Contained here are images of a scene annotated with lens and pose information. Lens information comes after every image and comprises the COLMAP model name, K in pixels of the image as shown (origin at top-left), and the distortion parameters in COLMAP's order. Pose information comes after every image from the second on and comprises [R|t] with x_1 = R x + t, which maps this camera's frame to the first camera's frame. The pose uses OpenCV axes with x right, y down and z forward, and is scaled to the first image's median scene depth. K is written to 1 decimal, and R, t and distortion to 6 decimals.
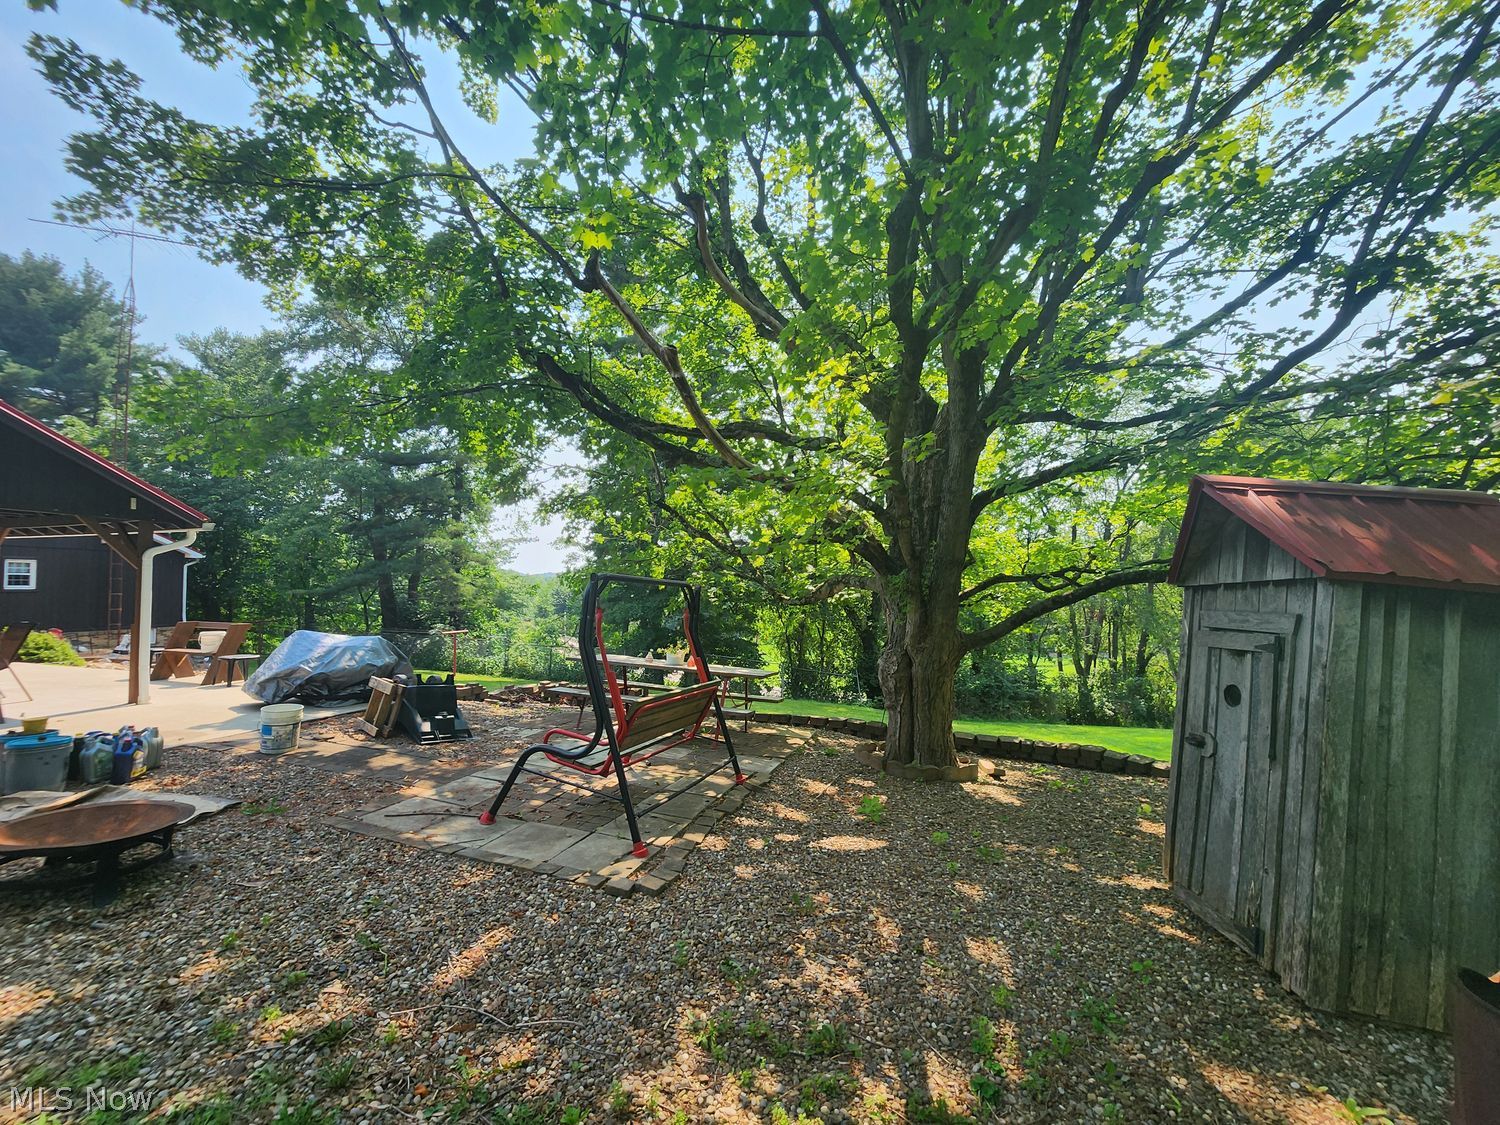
lens RADIAL K [[613.7, 0, 747.4], [0, 613.7, 563.3], [0, 0, 1]] dist [-0.000782, 0.000899]
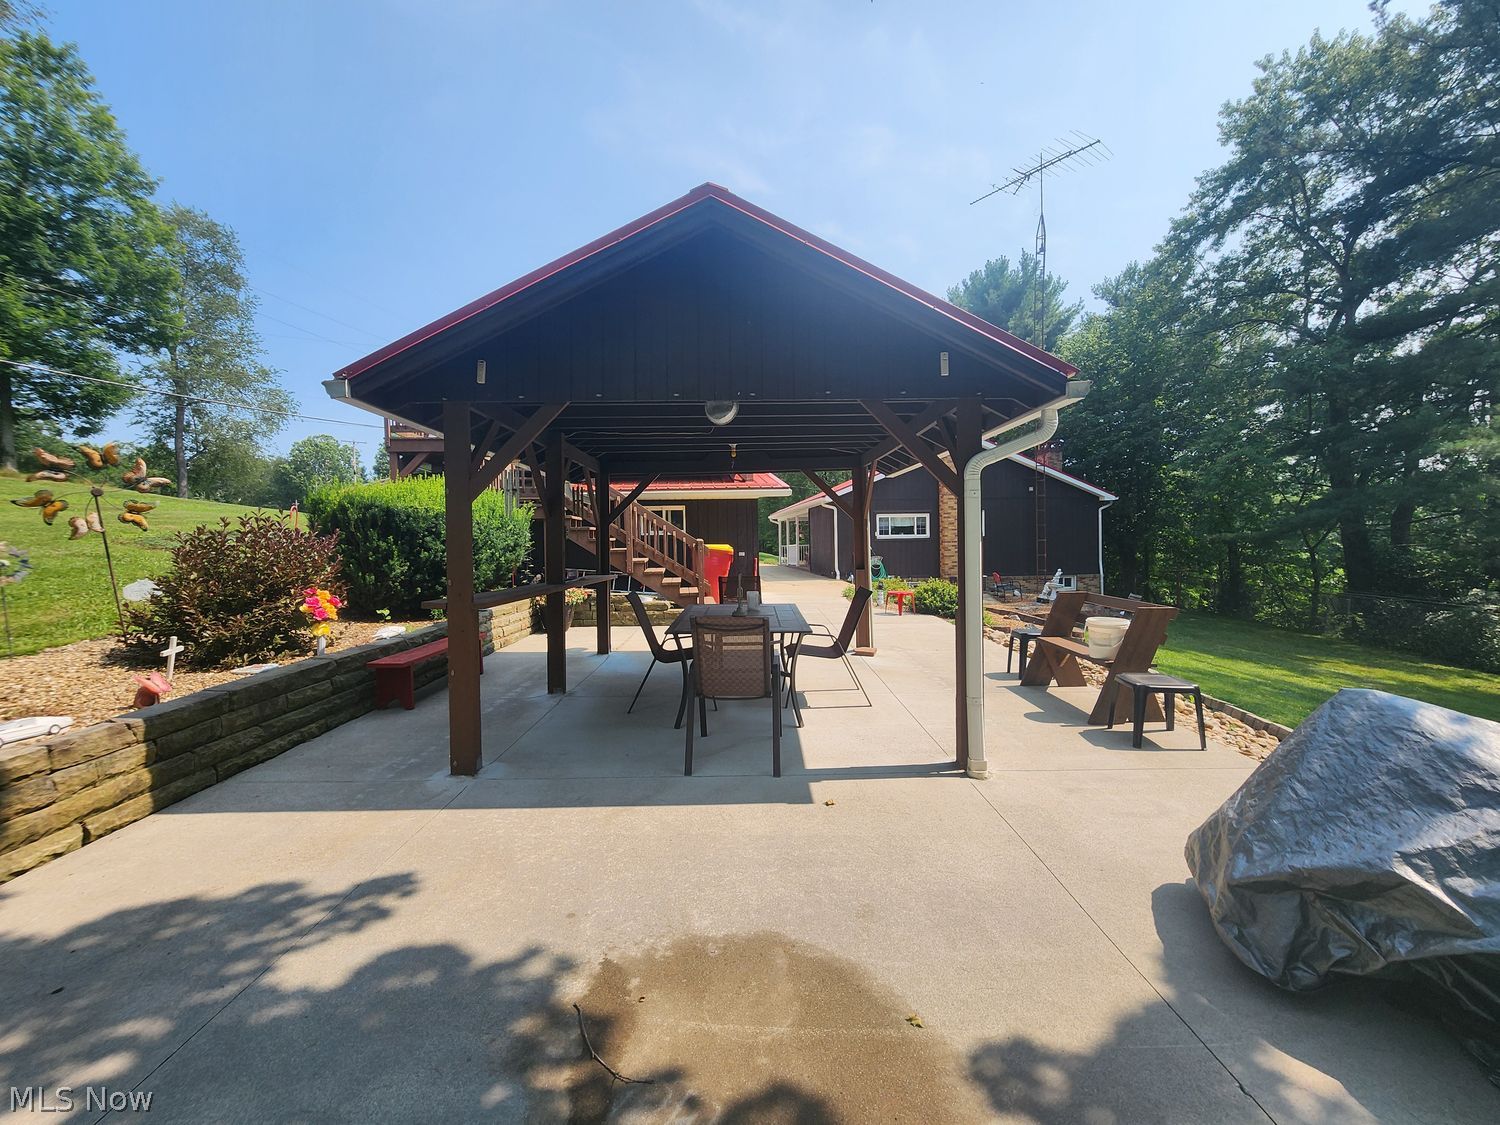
lens RADIAL K [[613.7, 0, 747.4], [0, 613.7, 563.3], [0, 0, 1]] dist [-0.000782, 0.000899]
pose [[0.290847, 0.030908, -0.956270, -0.125009], [0.058645, 0.997023, 0.050062, 0.005699], [0.954971, -0.070641, 0.288169, 0.151761]]
